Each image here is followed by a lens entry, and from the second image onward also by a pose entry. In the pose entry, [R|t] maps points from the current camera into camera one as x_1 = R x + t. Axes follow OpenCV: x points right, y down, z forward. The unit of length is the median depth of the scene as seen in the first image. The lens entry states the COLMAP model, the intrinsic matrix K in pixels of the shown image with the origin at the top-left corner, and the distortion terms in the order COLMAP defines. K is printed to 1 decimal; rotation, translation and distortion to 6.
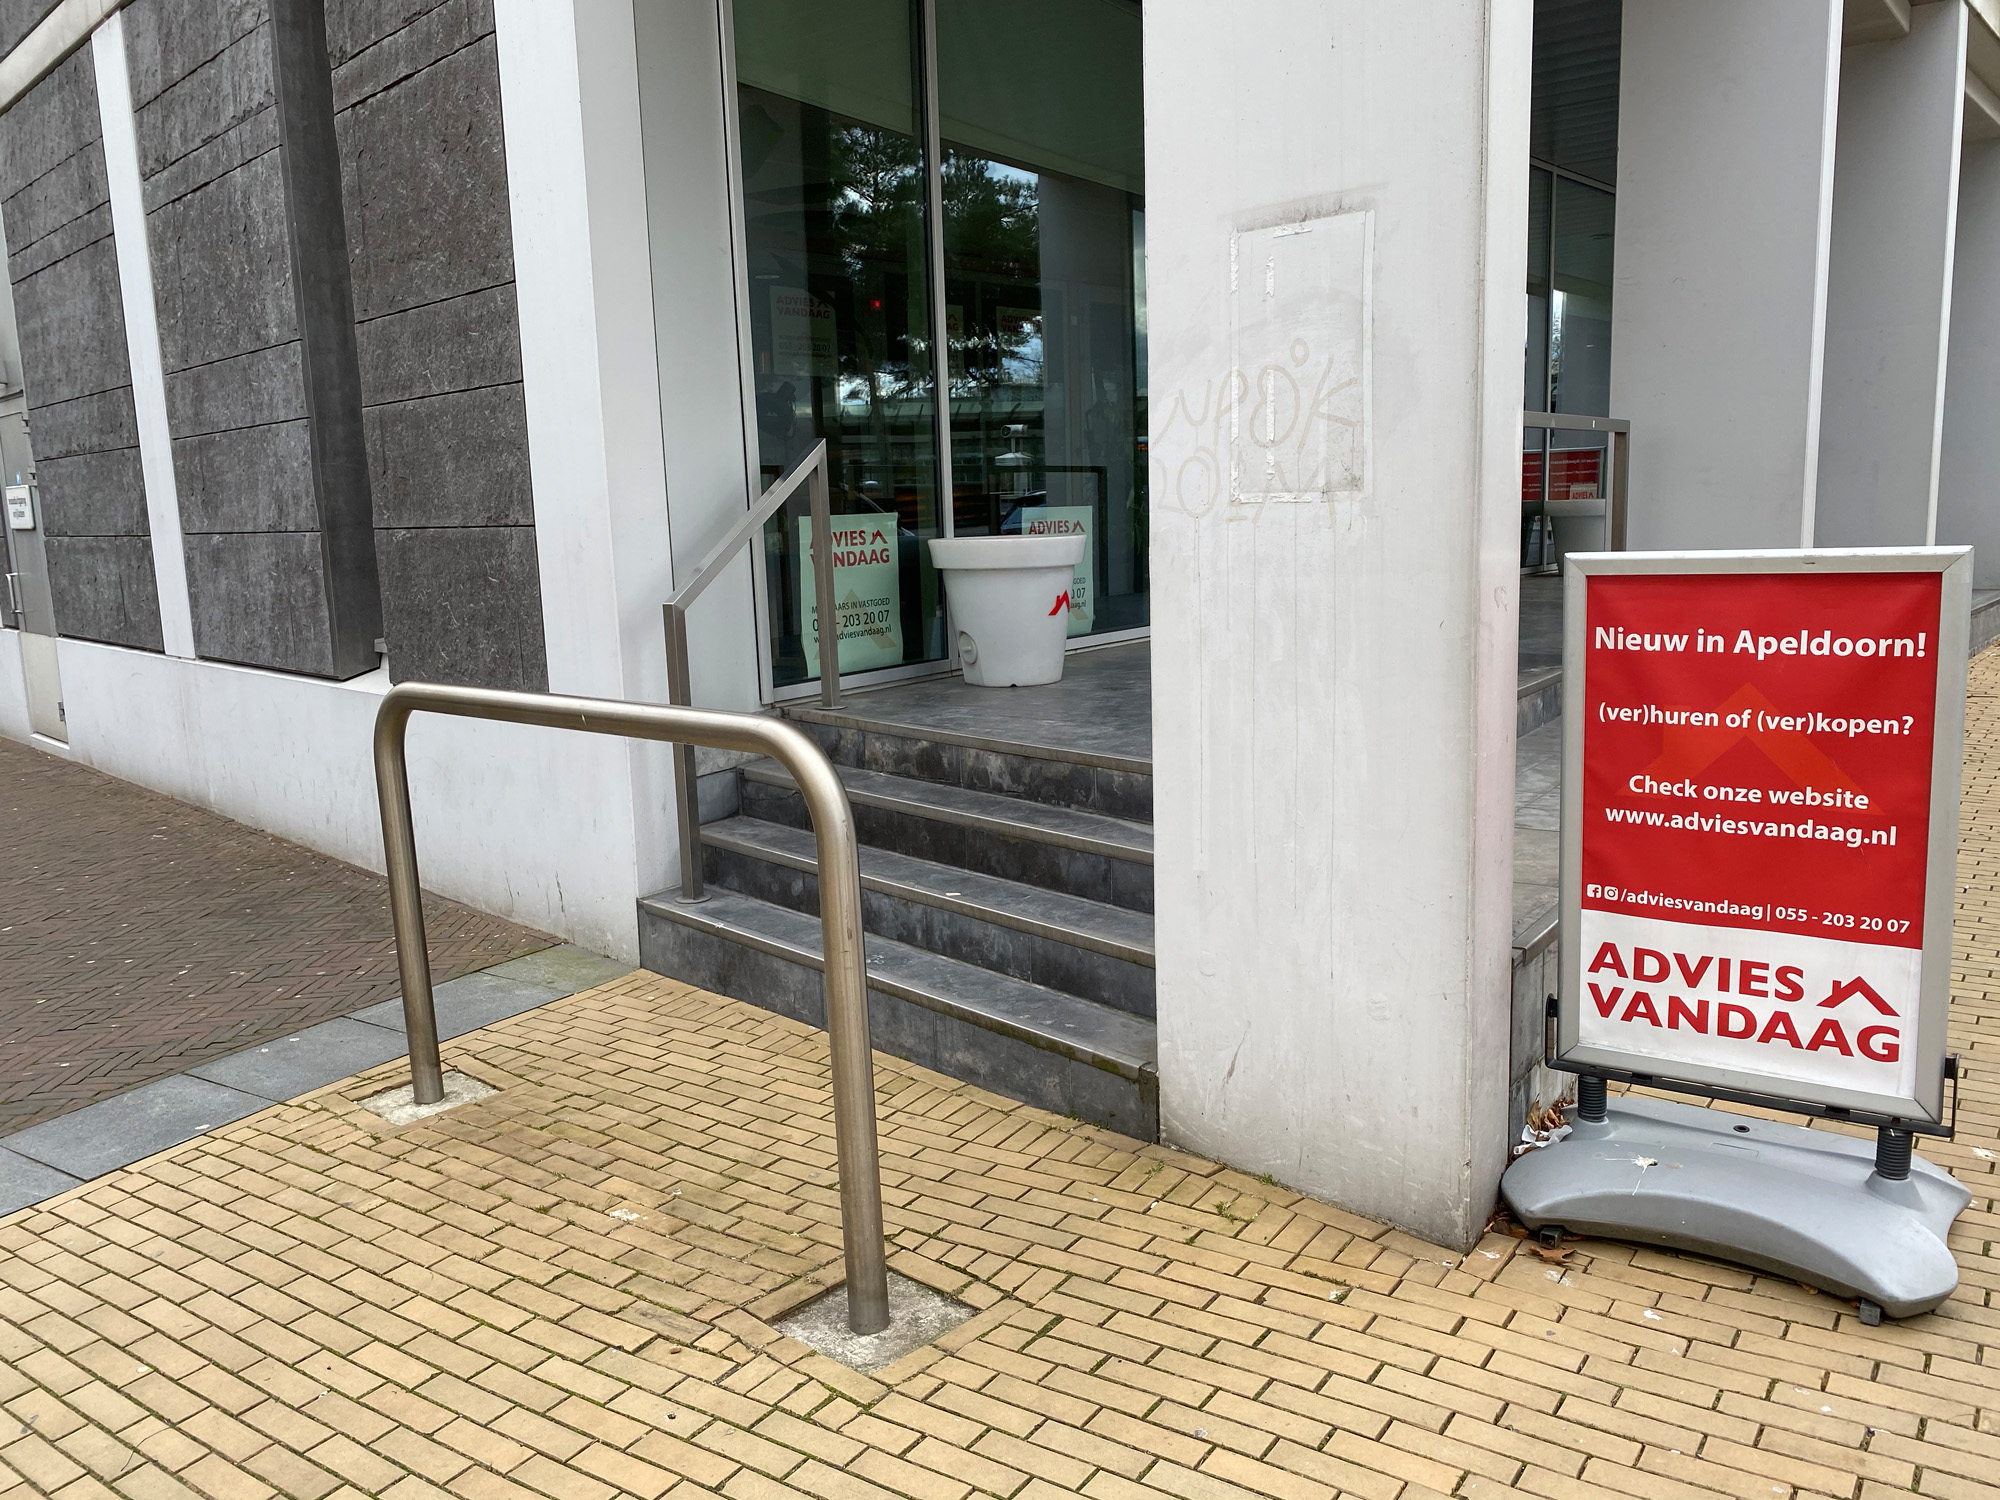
lens RADIAL K [[1573.0, 0, 1000.0], [0, 1573.0, 750.0], [0, 0, 1]] dist [0.047083, -0.104594]
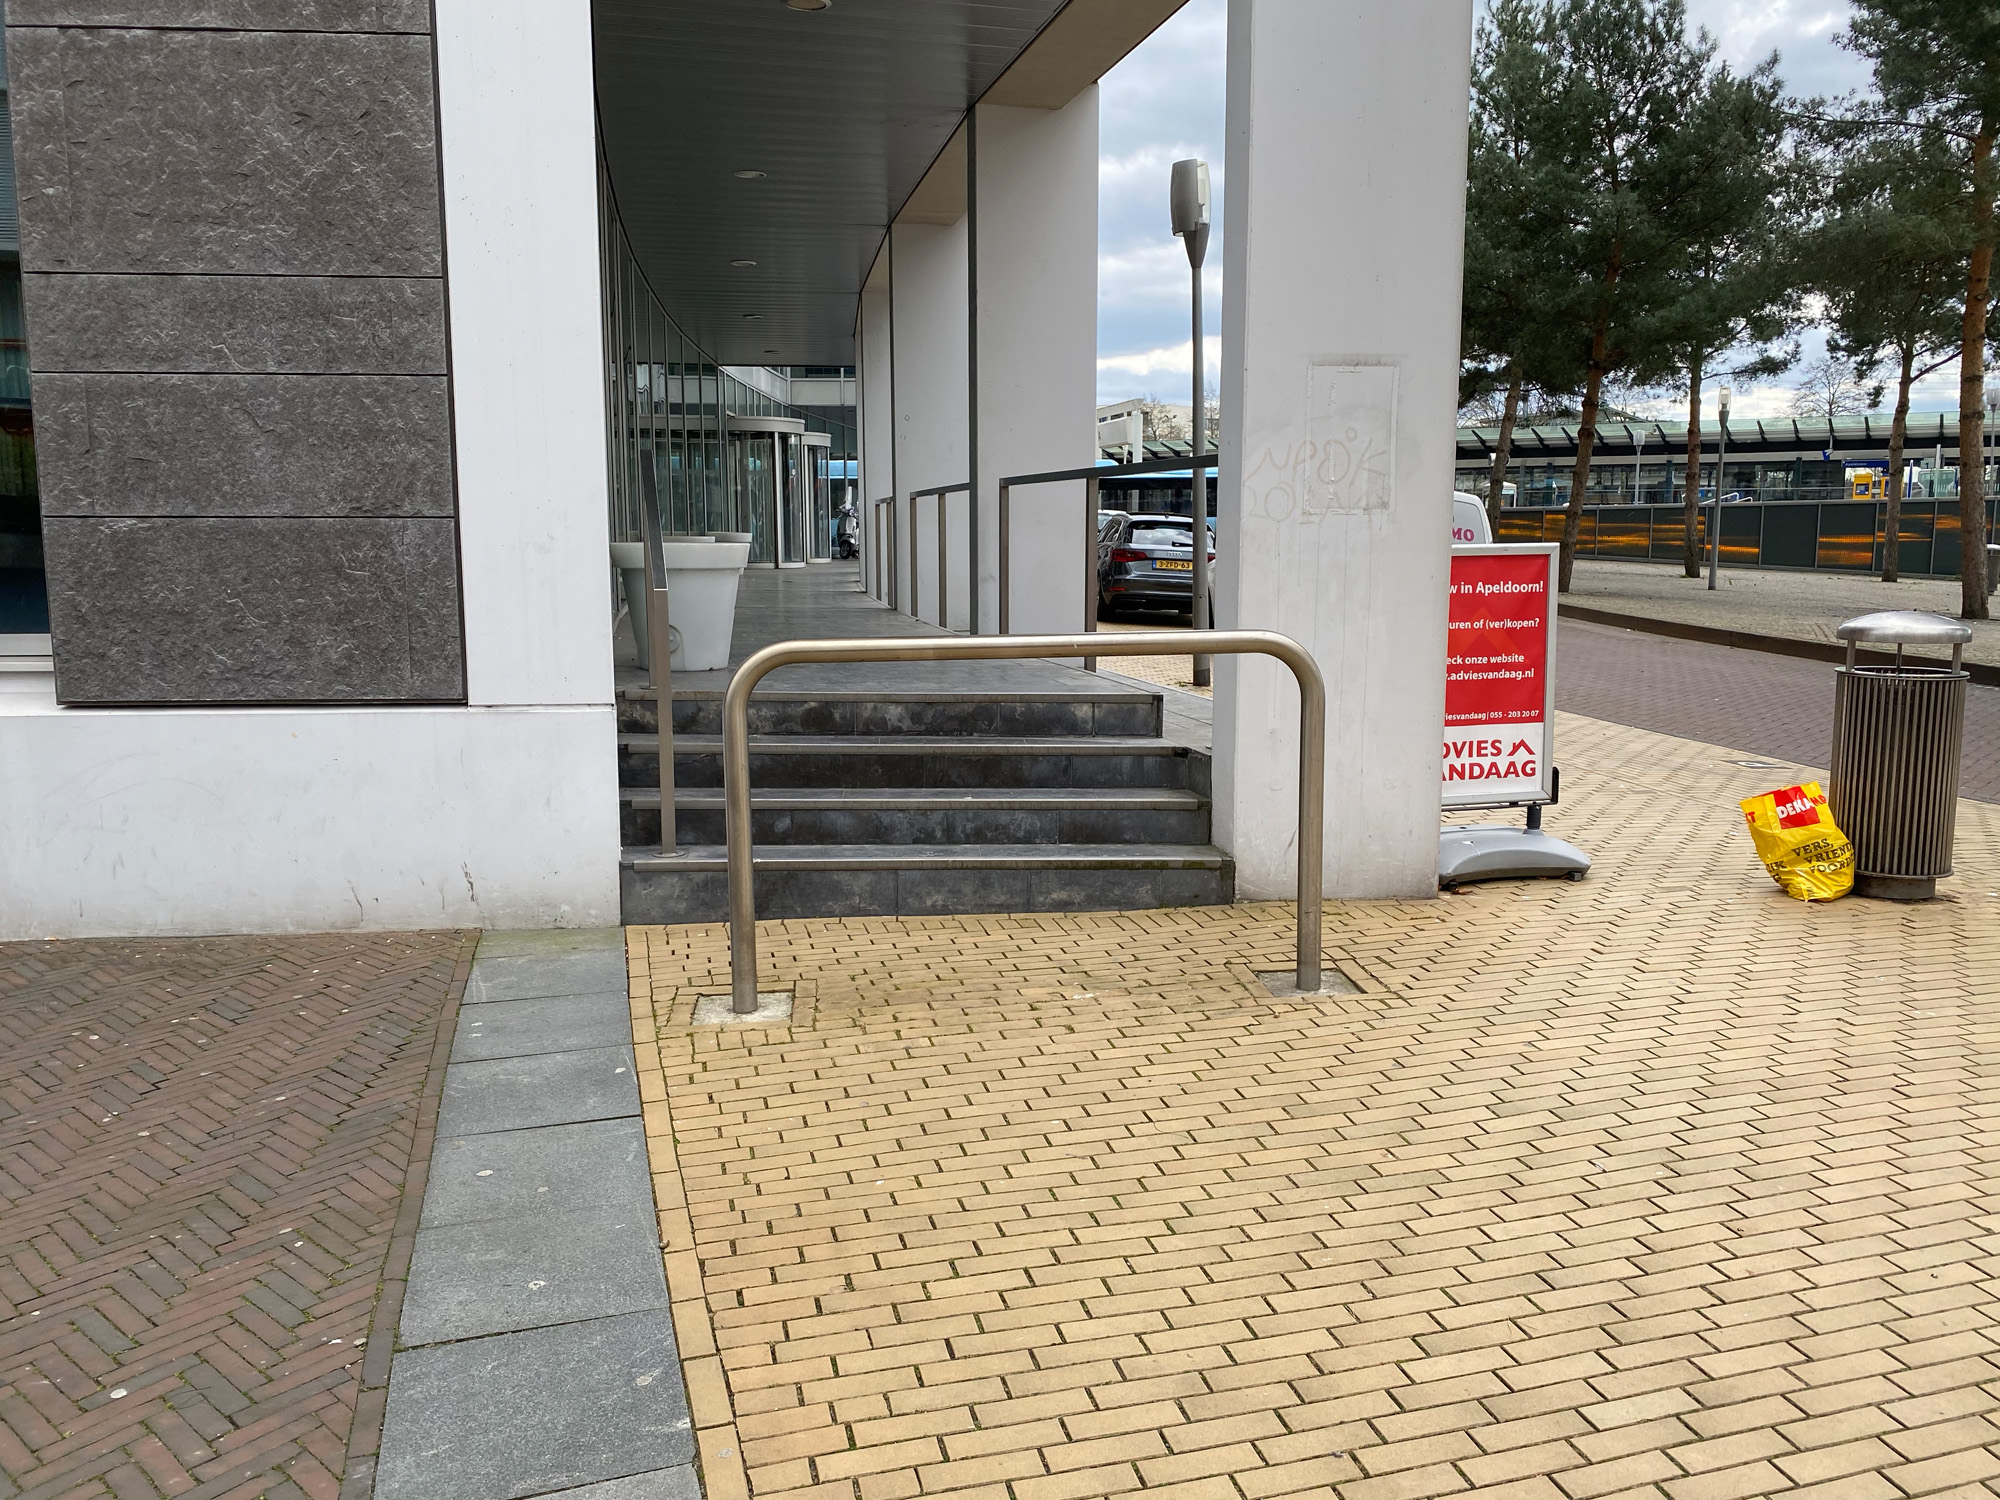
lens RADIAL K [[1630.1, 0, 1000.0], [0, 1630.1, 750.0], [0, 0, 1]] dist [0.070101, -0.126463]
pose [[0.616816, -0.072382, 0.783772, -1.608884], [0.104726, 0.994457, 0.009421, 0.058176], [-0.780109, 0.076270, 0.620977, 0.145910]]
